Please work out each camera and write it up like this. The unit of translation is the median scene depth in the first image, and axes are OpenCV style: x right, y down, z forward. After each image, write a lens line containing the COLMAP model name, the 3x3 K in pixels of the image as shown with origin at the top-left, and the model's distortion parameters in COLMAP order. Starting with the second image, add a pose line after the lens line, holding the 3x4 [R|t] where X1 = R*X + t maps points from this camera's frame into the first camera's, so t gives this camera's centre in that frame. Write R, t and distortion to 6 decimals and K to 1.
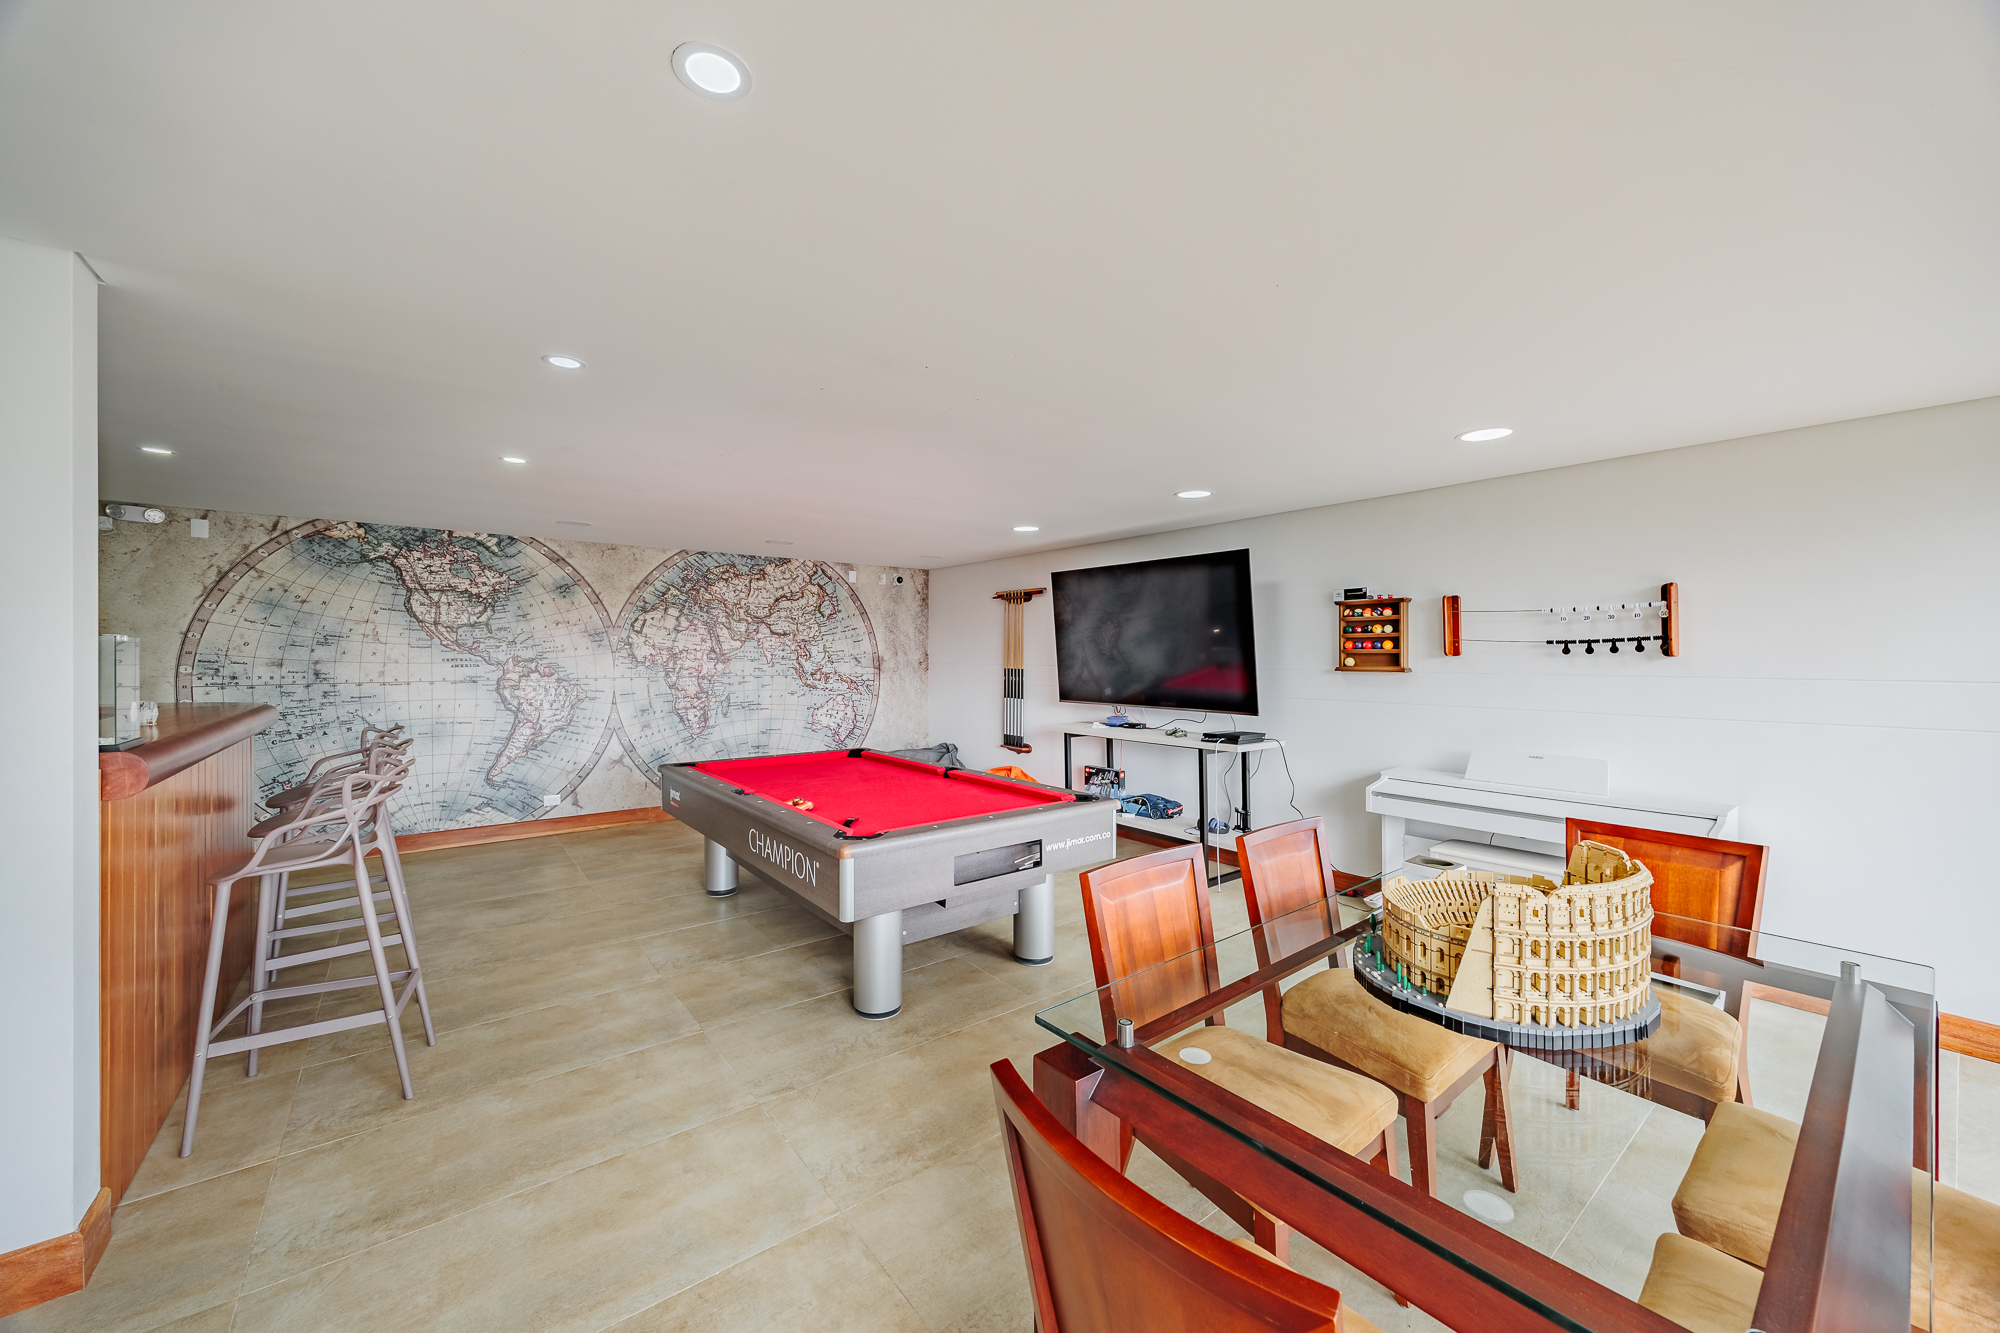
lens RADIAL K [[751.6, 0, 1000.7], [0, 751.6, 658.1], [0, 0, 1]] dist [0.001552, -0.000324]
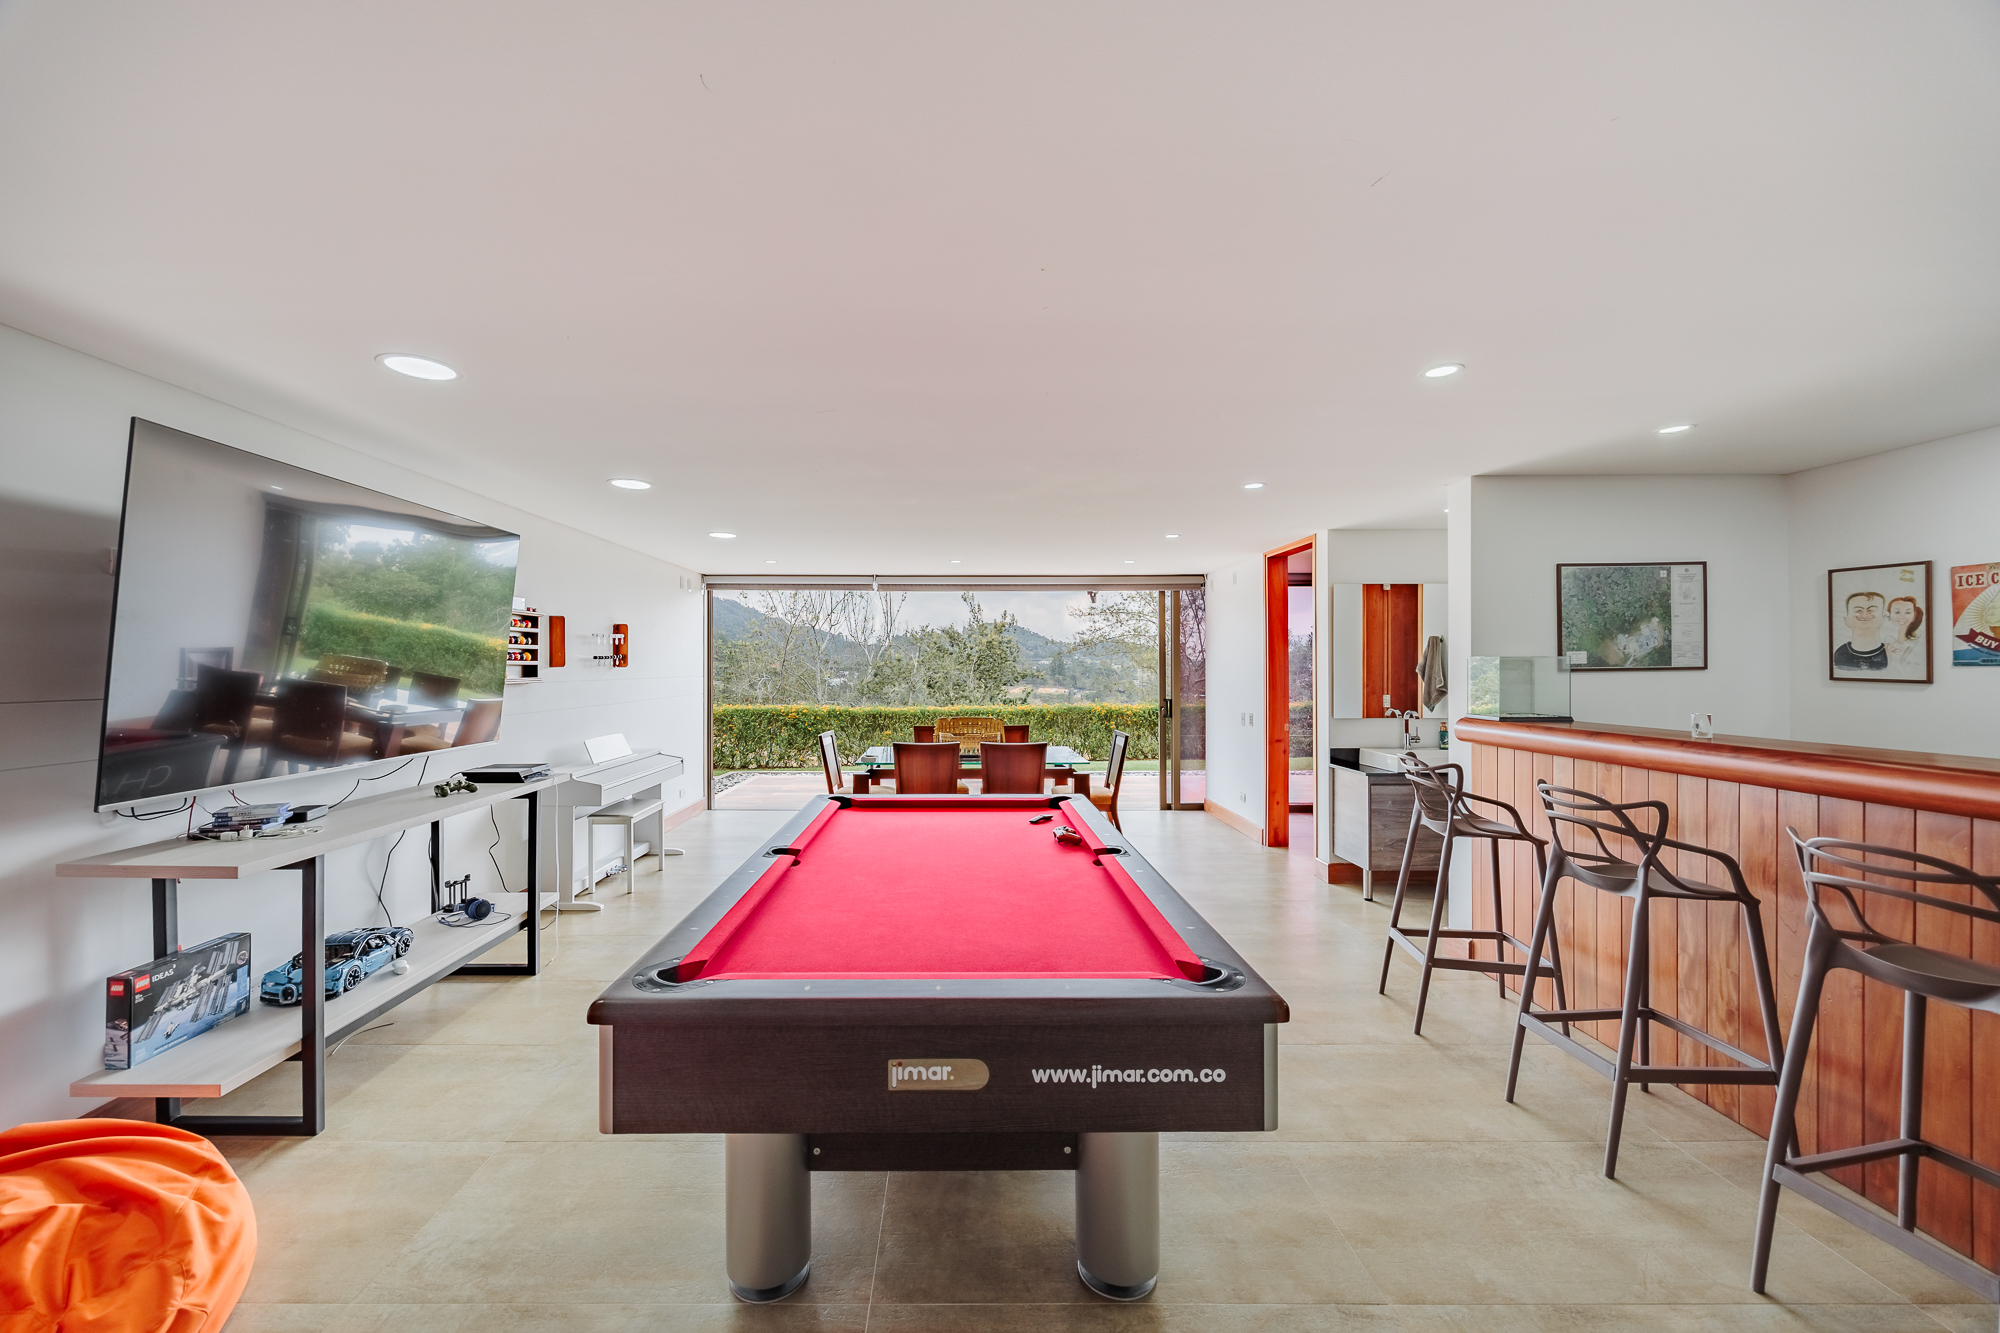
lens RADIAL K [[751.6, 0, 987.7], [0, 751.6, 659.4], [0, 0, 1]] dist [0.001552, -0.000324]
pose [[-0.808061, 0.003945, 0.589086, -0.516176], [0.008508, 0.999951, 0.004974, -0.015056], [-0.589038, 0.009031, -0.808055, 1.278277]]
